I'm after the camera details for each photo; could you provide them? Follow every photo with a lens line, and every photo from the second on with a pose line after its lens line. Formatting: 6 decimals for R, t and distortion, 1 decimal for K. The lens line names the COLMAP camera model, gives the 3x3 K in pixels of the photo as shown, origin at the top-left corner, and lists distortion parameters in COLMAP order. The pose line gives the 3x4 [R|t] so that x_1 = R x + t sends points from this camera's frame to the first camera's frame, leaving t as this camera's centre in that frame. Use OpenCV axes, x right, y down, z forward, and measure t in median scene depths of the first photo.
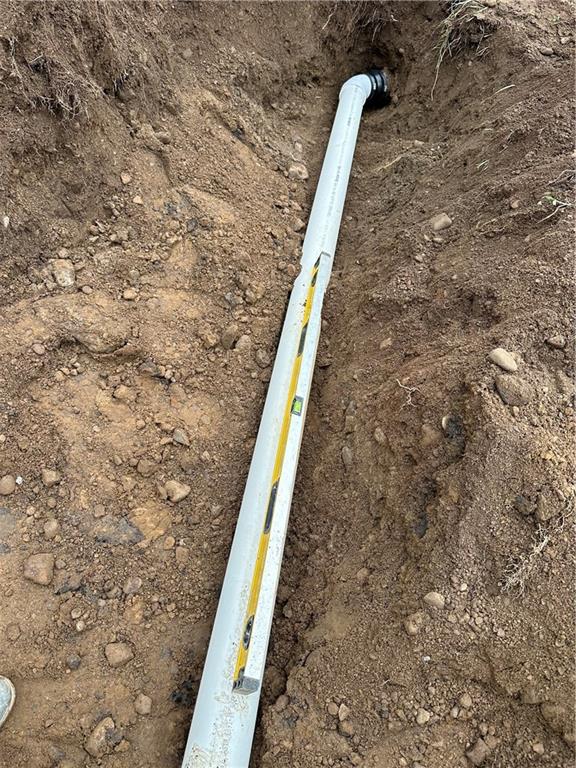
lens RADIAL K [[571.3, 0, 288.0], [0, 571.3, 384.0], [0, 0, 1]] dist [0.067898, -0.125740]
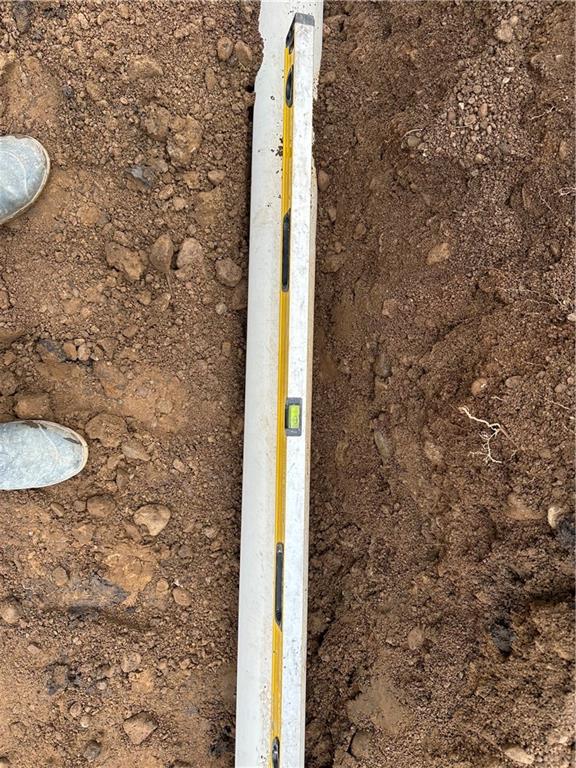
lens RADIAL K [[571.3, 0, 288.0], [0, 571.3, 384.0], [0, 0, 1]] dist [0.067898, -0.125740]
pose [[0.982139, -0.130659, -0.135390, 0.089013], [0.186559, 0.769741, 0.610487, -0.330125], [0.024449, -0.624842, 0.780368, 0.493991]]
